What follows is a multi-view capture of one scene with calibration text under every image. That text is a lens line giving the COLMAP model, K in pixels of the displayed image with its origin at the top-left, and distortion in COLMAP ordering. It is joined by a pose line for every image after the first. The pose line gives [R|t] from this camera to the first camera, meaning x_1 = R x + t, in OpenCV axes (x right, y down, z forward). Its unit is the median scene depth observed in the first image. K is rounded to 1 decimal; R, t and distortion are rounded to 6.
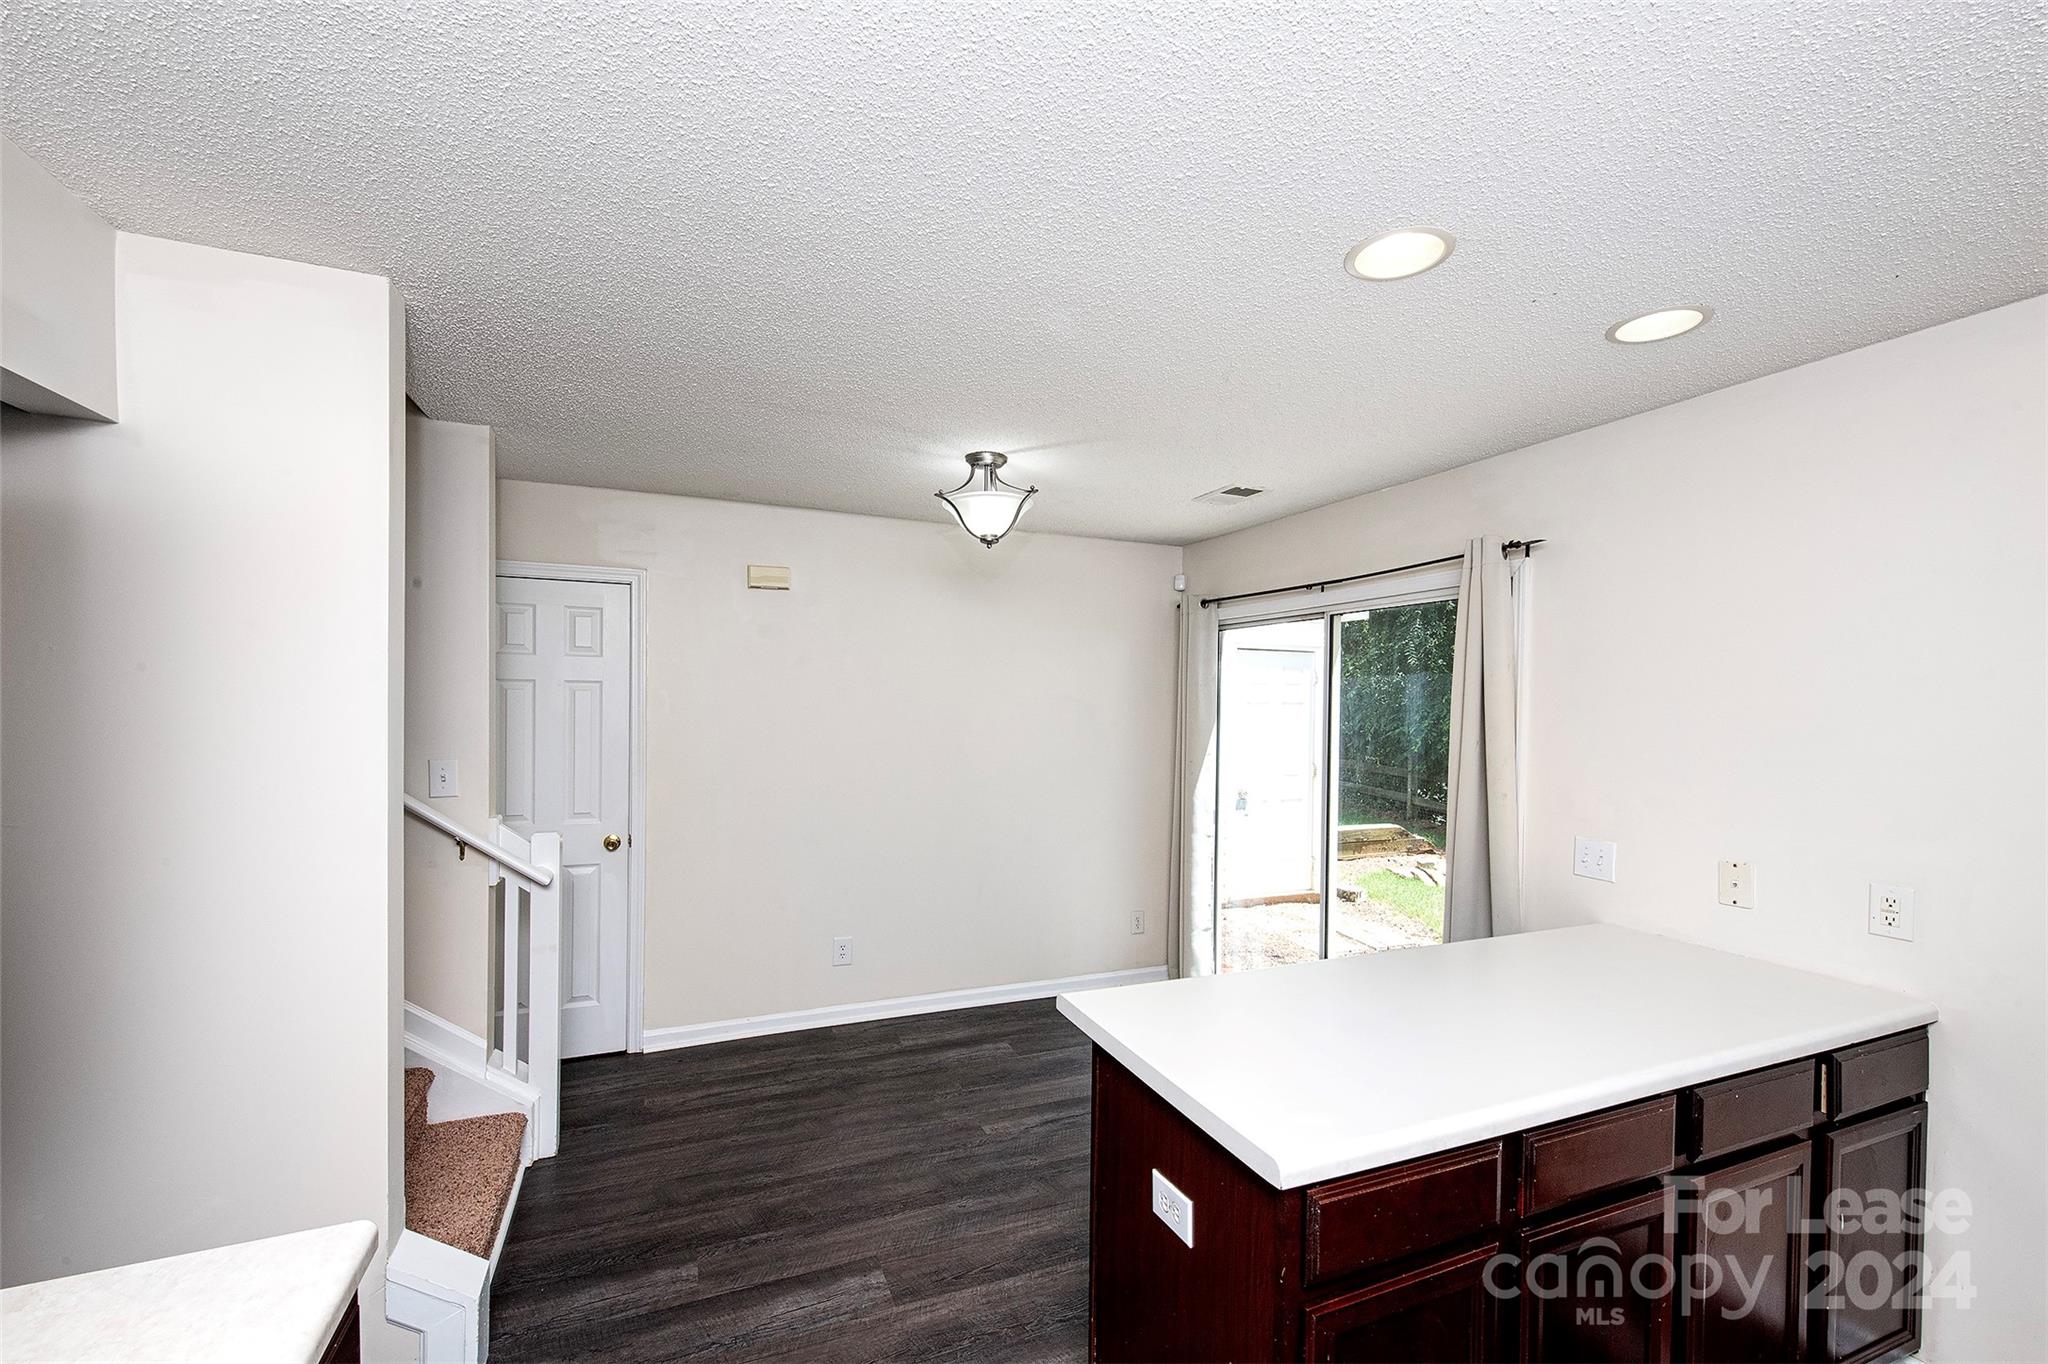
lens RADIAL K [[831.5, 0, 1042.8], [0, 831.5, 687.1], [0, 0, 1]] dist [0.017056, -0.000190]
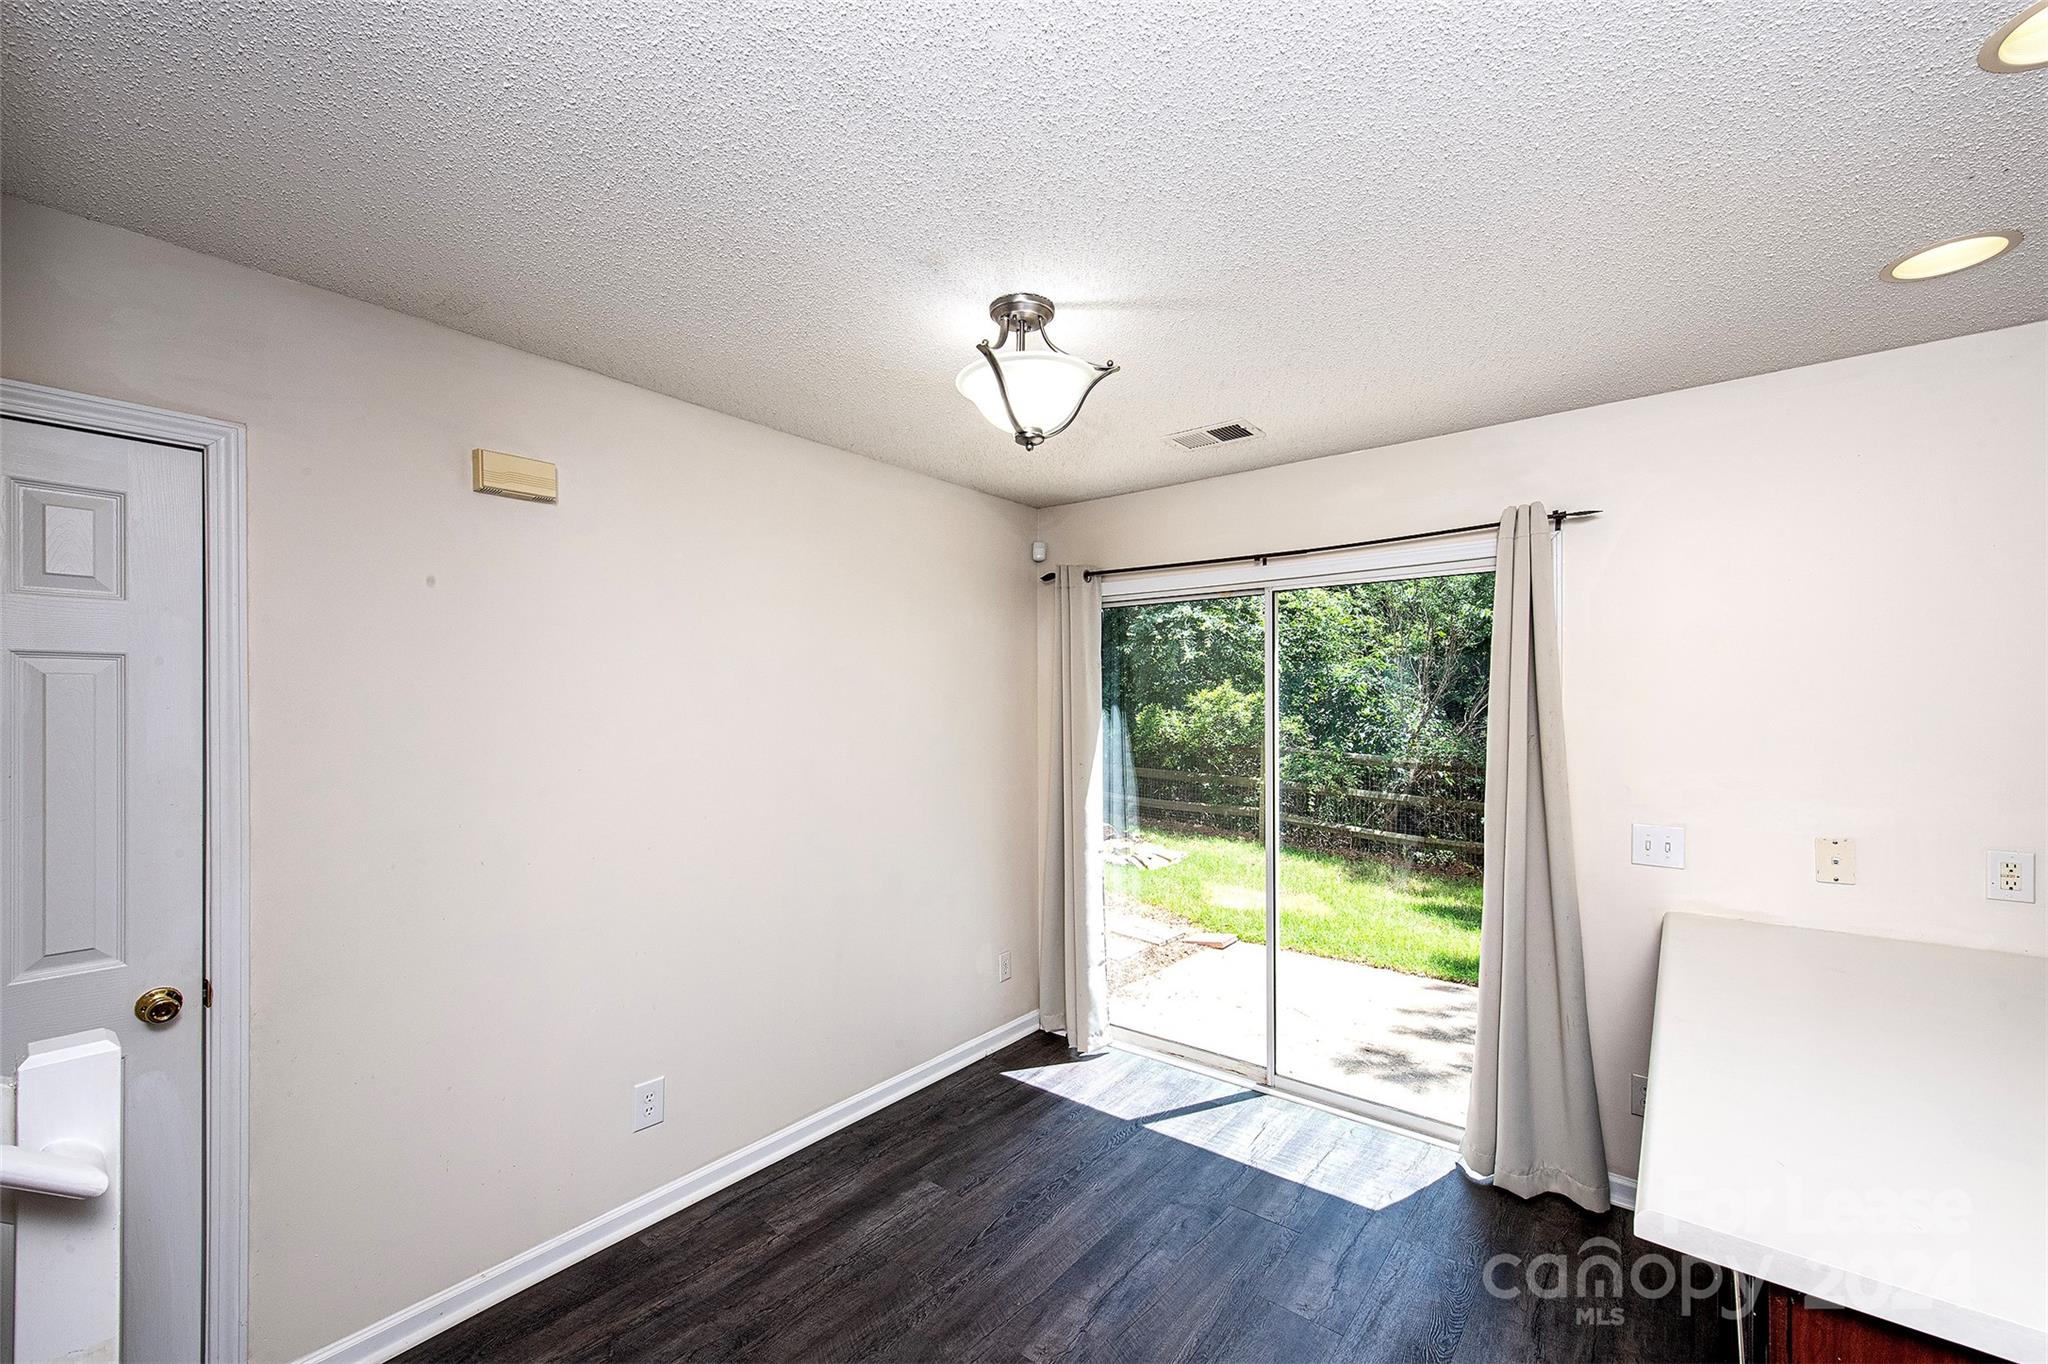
lens RADIAL K [[808.9, 0, 1024.0], [0, 808.9, 682.0], [0, 0, 1]] dist [0.004720, -0.000269]
pose [[0.882133, -0.001955, 0.470997, -0.302676], [0.004665, 0.999979, -0.004588, 0.012910], [-0.470978, 0.006244, 0.882123, 0.375671]]
